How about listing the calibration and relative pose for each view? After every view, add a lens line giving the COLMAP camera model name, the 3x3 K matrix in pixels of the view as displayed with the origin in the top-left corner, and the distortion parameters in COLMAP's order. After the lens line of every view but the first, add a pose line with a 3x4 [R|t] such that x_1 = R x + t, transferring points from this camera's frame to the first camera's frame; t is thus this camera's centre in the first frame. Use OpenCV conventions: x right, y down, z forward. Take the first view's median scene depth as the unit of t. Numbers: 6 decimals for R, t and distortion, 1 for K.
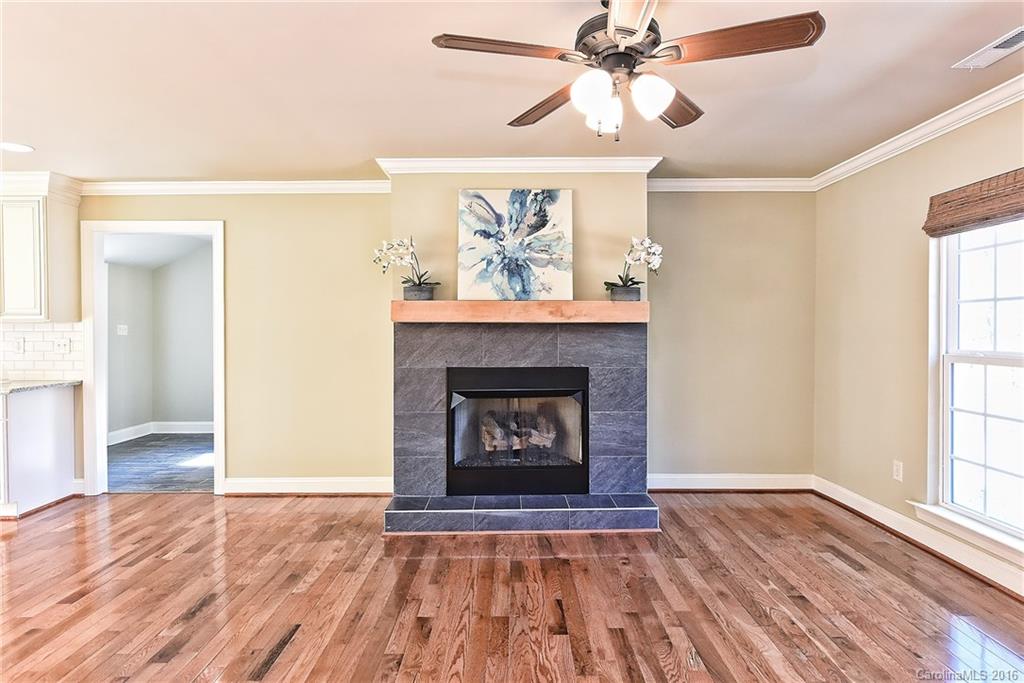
lens RADIAL K [[598.5, 0, 510.9], [0, 598.5, 340.6], [0, 0, 1]] dist [0.002404, 0.000804]
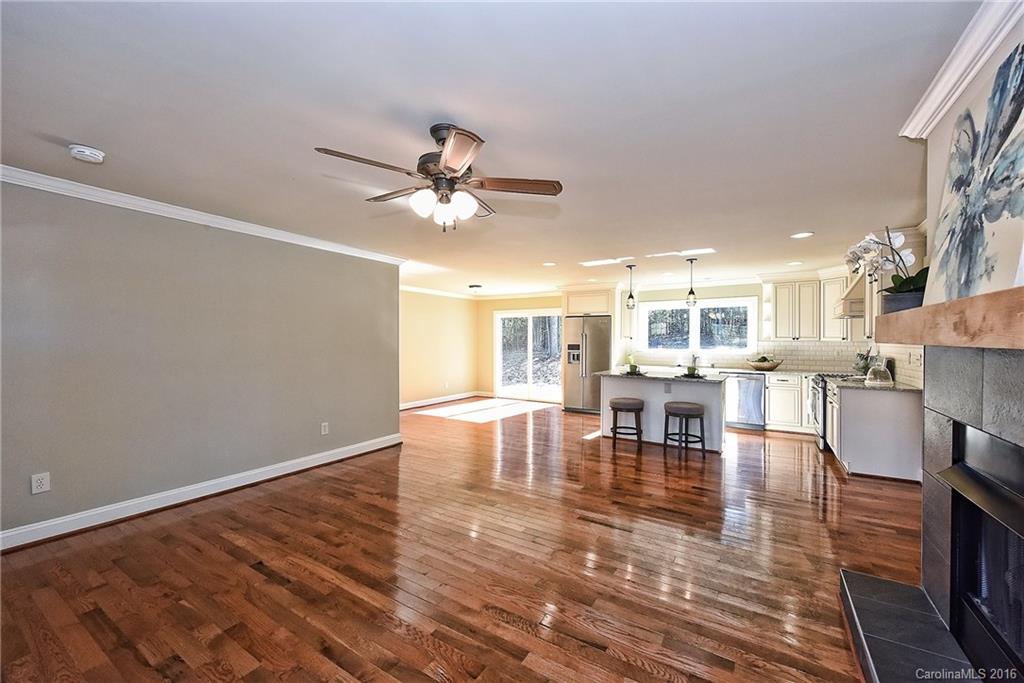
lens RADIAL K [[404.1, 0, 512.3], [0, 404.1, 345.3], [0, 0, 1]] dist [-0.002281, -0.000057]
pose [[-0.538392, 0.012550, -0.842601, 0.478105], [-0.017838, 0.999495, 0.026284, -0.035351], [0.842506, 0.029182, -0.537896, 0.859140]]
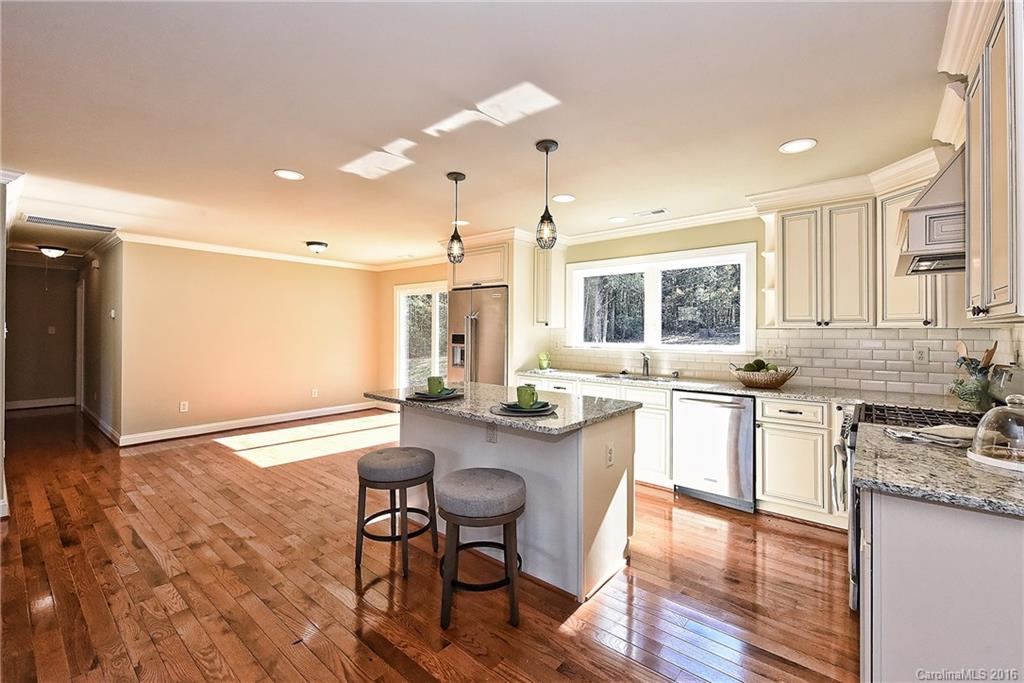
lens RADIAL K [[436.8, 0, 521.0], [0, 436.8, 331.0], [0, 0, 1]] dist [-0.008110, -0.000821]
pose [[-0.631384, 0.001806, -0.775468, -0.430596], [-0.017857, 0.999698, 0.016867, -0.028890], [0.775265, 0.024497, -0.631161, 1.011669]]
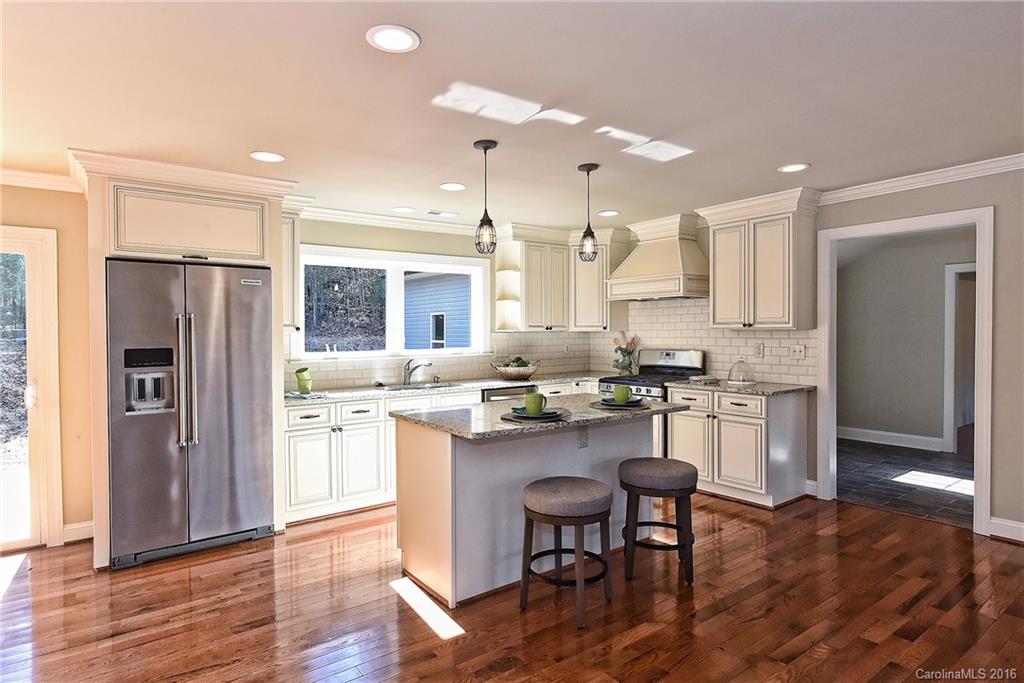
lens RADIAL K [[568.9, 0, 511.3], [0, 568.9, 340.1], [0, 0, 1]] dist [0.000995, -0.000288]
pose [[0.602241, 0.010023, -0.798252, -0.293252], [-0.007939, 0.999947, 0.006565, -0.017180], [0.798275, 0.002383, 0.602288, -0.009716]]
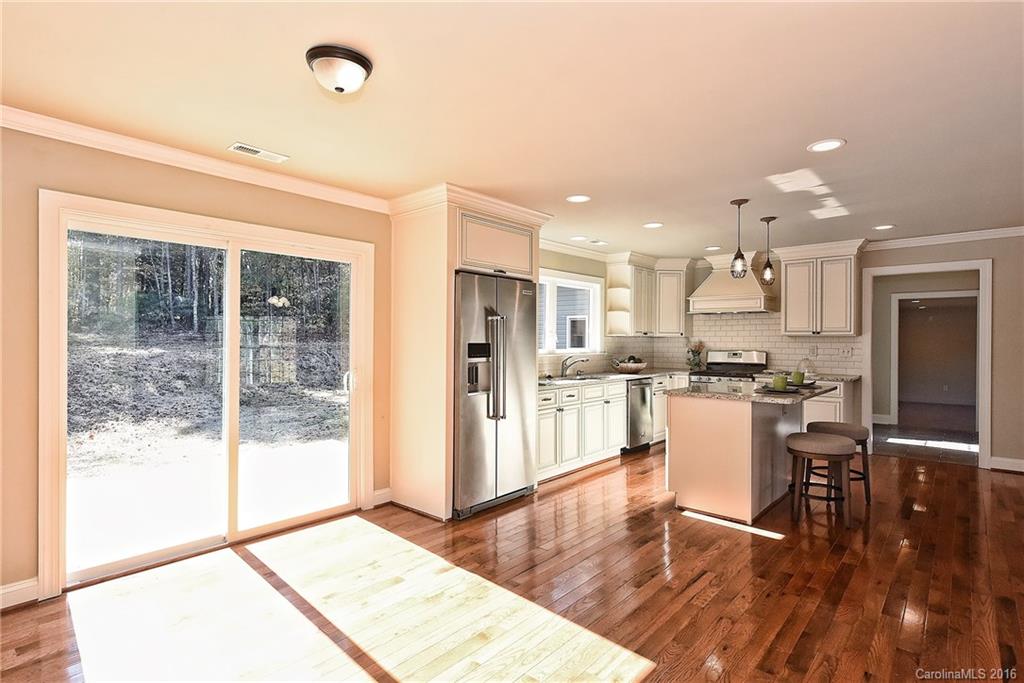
lens RADIAL K [[516.5, 0, 509.1], [0, 516.5, 341.3], [0, 0, 1]] dist [0.001474, -0.003627]
pose [[0.751613, 0.006498, -0.659572, -0.615971], [-0.017218, 0.999804, -0.009771, 0.010362], [0.659380, 0.018701, 0.751578, -0.626689]]
